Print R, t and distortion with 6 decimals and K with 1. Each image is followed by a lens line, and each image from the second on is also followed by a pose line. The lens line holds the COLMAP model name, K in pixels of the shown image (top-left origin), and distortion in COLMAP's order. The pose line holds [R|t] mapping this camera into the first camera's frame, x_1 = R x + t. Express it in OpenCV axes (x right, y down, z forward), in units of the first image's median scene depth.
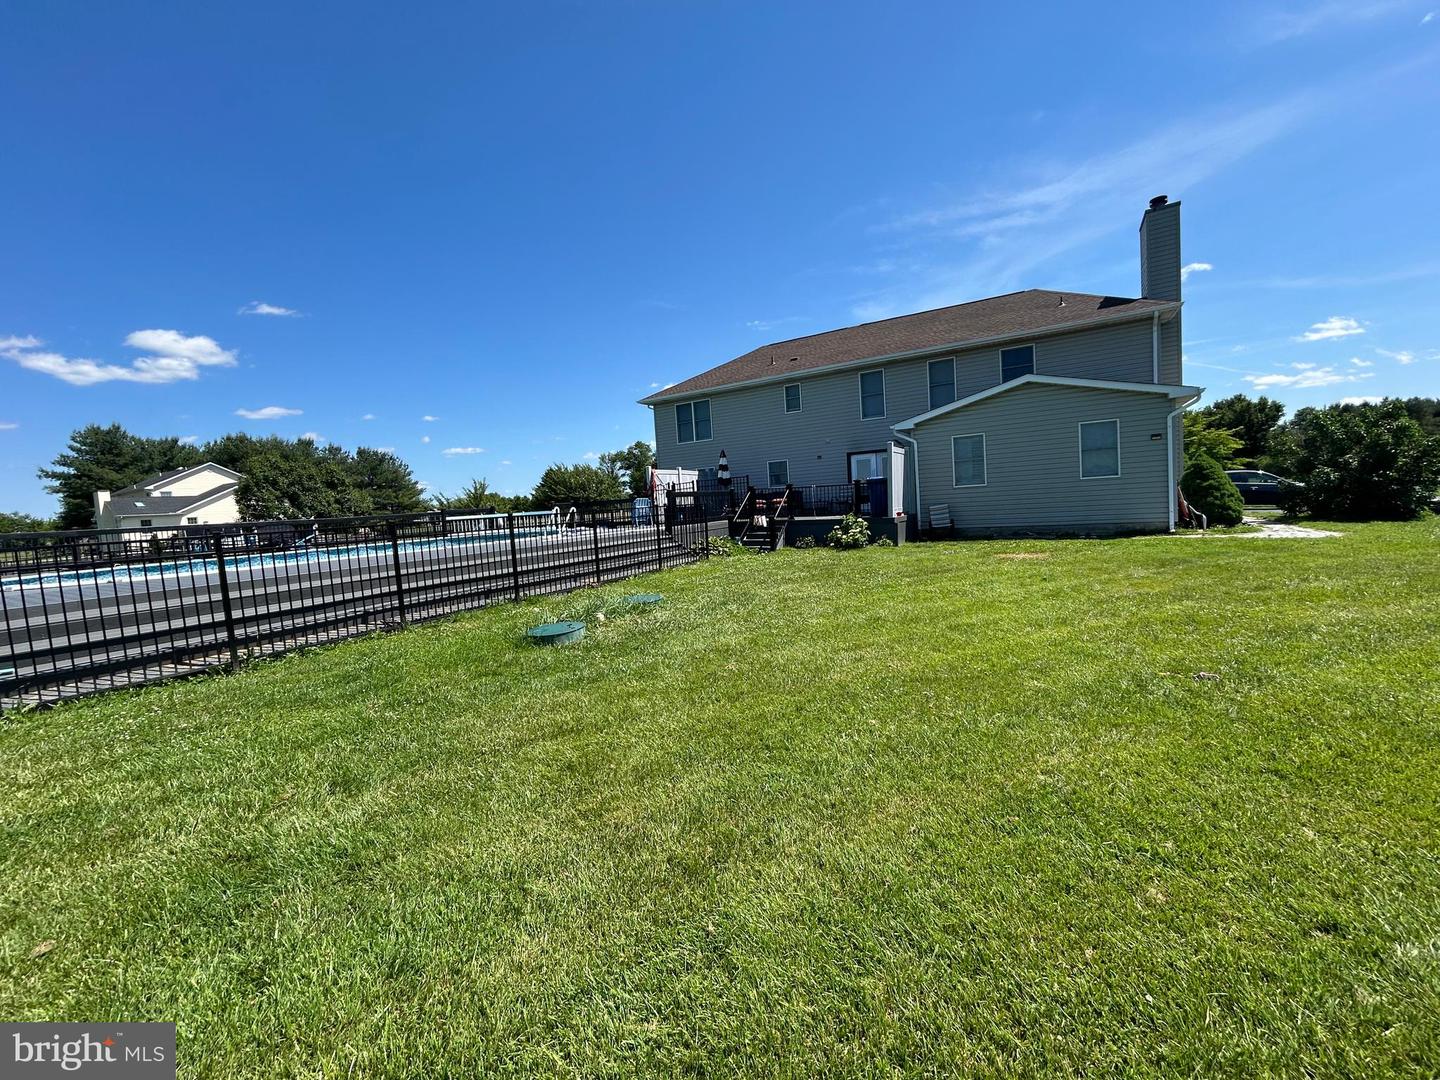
lens RADIAL K [[583.0, 0, 718.3], [0, 583.0, 534.0], [0, 0, 1]] dist [0.000673, 0.000163]
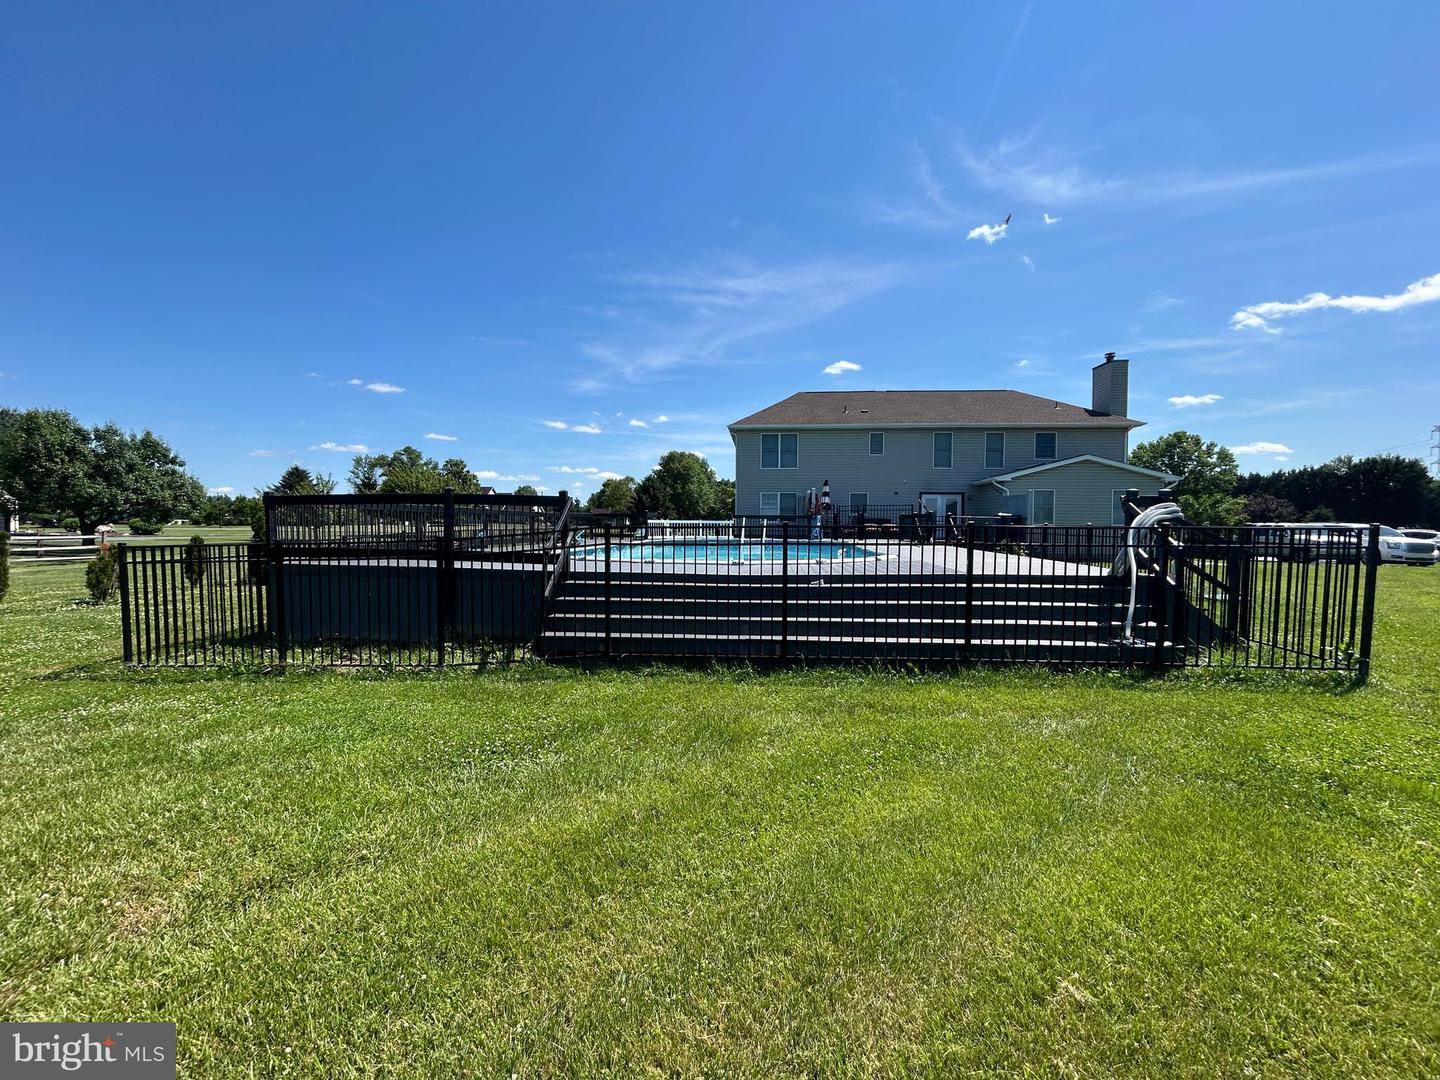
lens RADIAL K [[544.1, 0, 720.0], [0, 544.1, 540.0], [0, 0, 1]] dist [-0.000044, 0.000002]
pose [[0.883745, 0.032648, 0.466828, -2.187997], [-0.021220, 0.999333, -0.029716, 0.054447], [-0.467487, 0.016355, 0.883848, 0.370584]]
